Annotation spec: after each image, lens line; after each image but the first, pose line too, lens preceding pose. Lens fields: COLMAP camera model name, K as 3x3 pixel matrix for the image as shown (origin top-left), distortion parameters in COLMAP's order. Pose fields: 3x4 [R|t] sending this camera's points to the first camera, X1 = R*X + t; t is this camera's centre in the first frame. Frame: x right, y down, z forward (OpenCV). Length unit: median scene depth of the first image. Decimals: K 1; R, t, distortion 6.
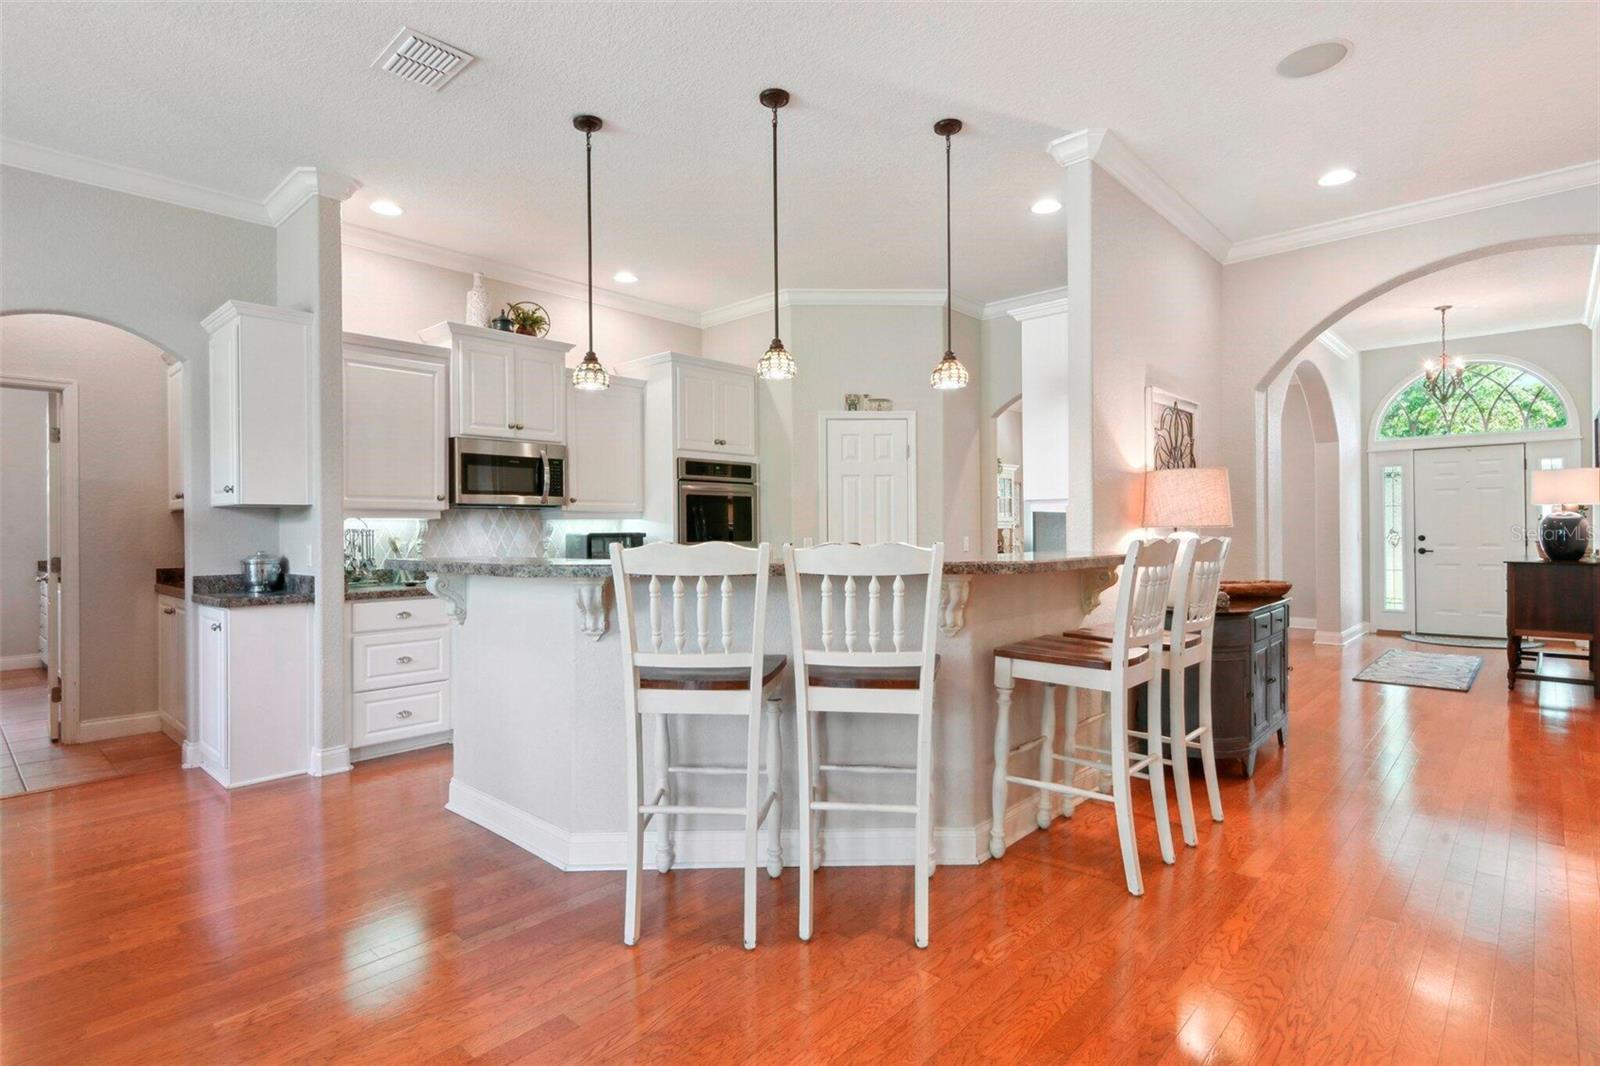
lens RADIAL K [[802.7, 0, 800.0], [0, 802.7, 533.0], [0, 0, 1]] dist [-0.000589, -0.000015]
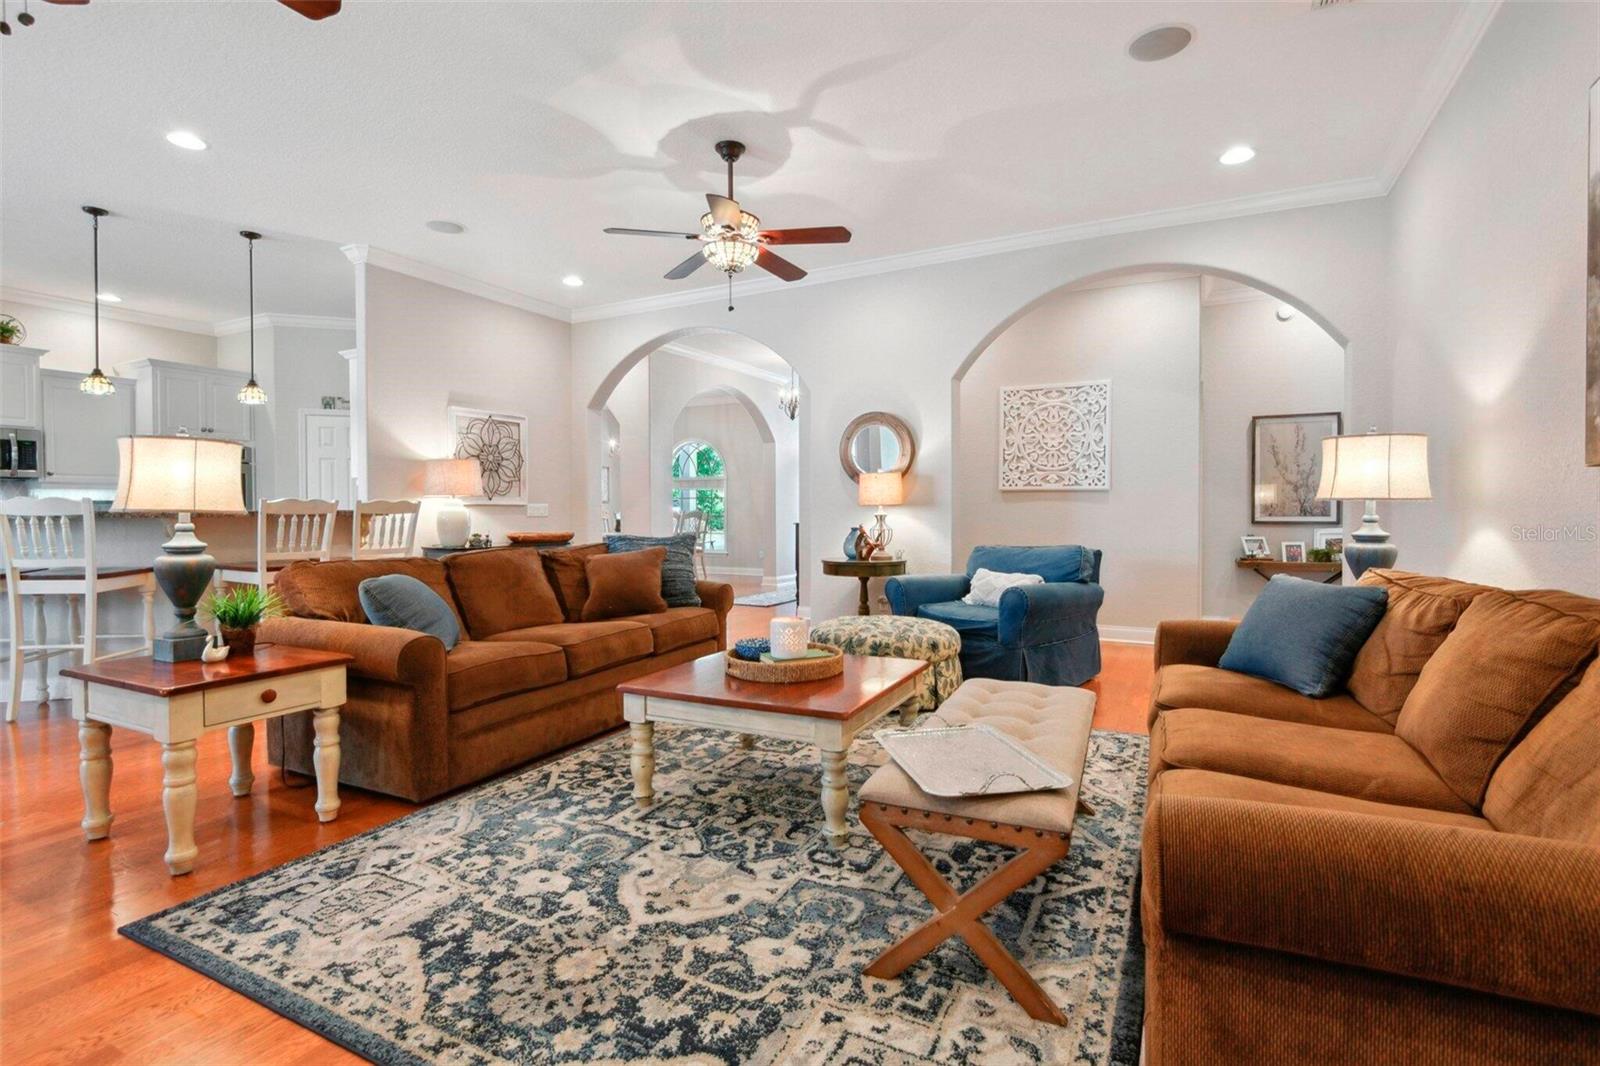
lens RADIAL K [[769.5, 0, 794.8], [0, 769.5, 512.7], [0, 0, 1]] dist [-0.002670, -0.001135]
pose [[0.966707, 0.002501, 0.255873, 0.562813], [-0.002576, 0.999997, -0.000042, 0.018219], [-0.255872, -0.000618, 0.966710, -0.481202]]
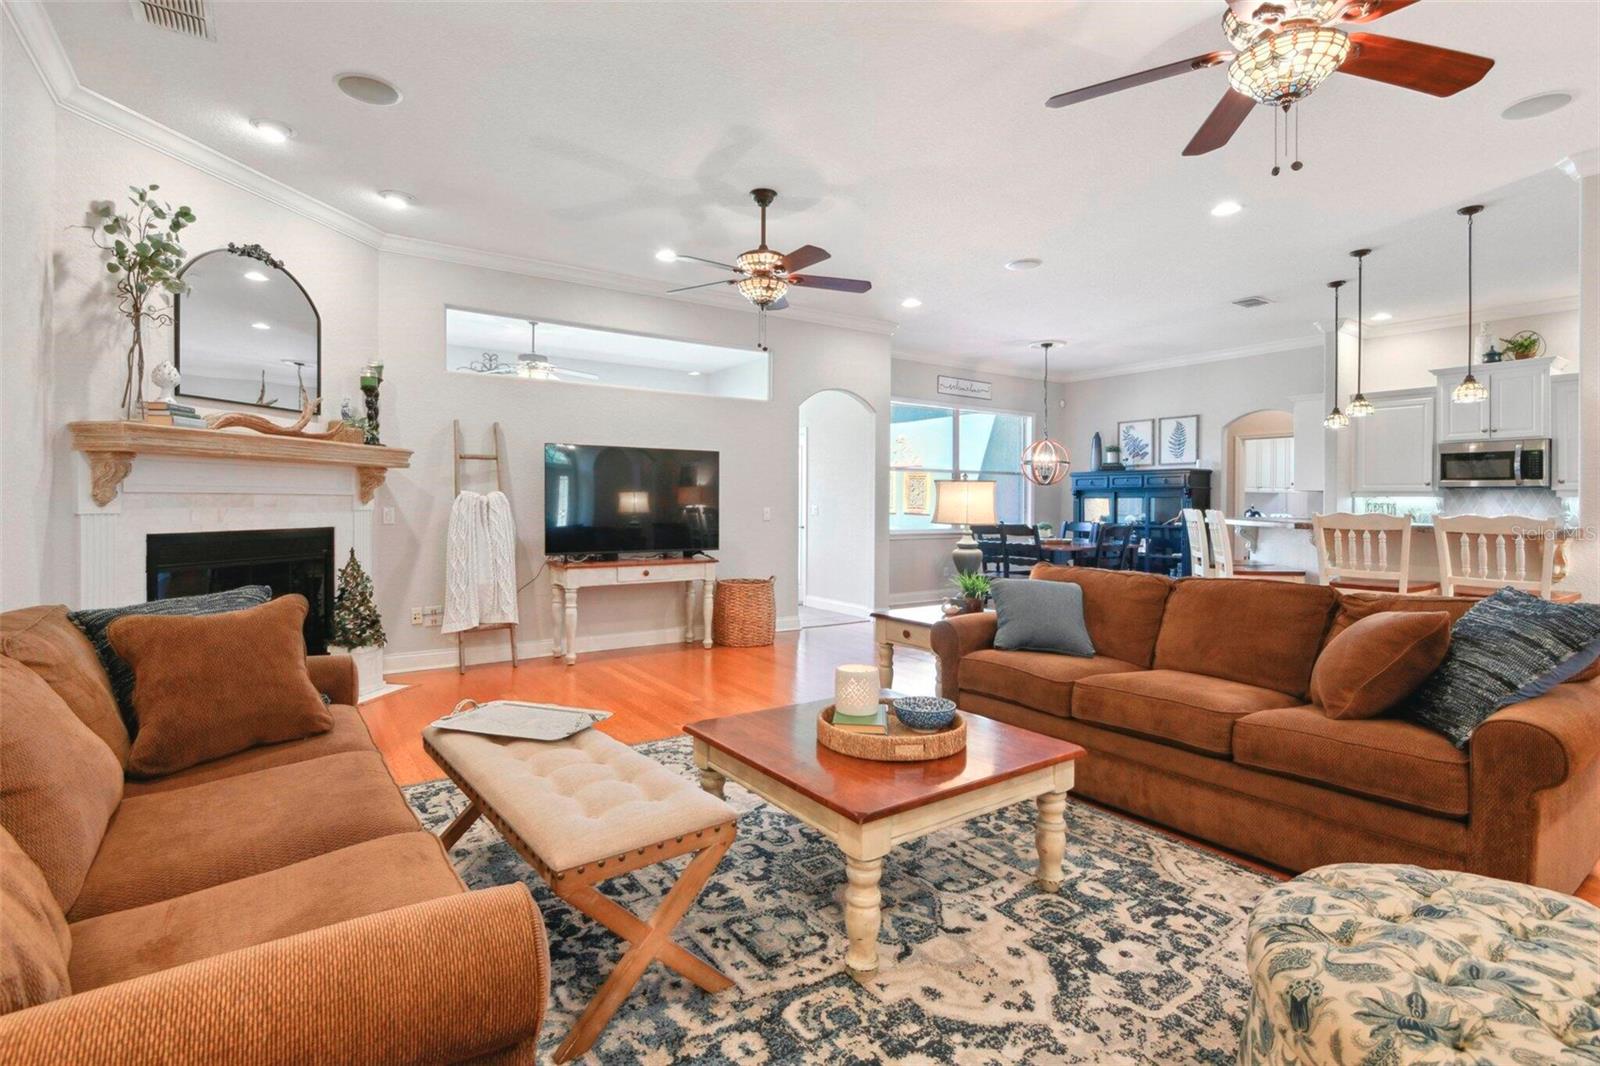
lens RADIAL K [[761.1, 0, 803.3], [0, 761.1, 511.5], [0, 0, 1]] dist [-0.002088, -0.000441]
pose [[-0.222704, 0.020040, -0.974680, 1.164795], [-0.006965, 0.999730, 0.022146, -0.012076], [0.974861, 0.011721, -0.222504, 0.131522]]
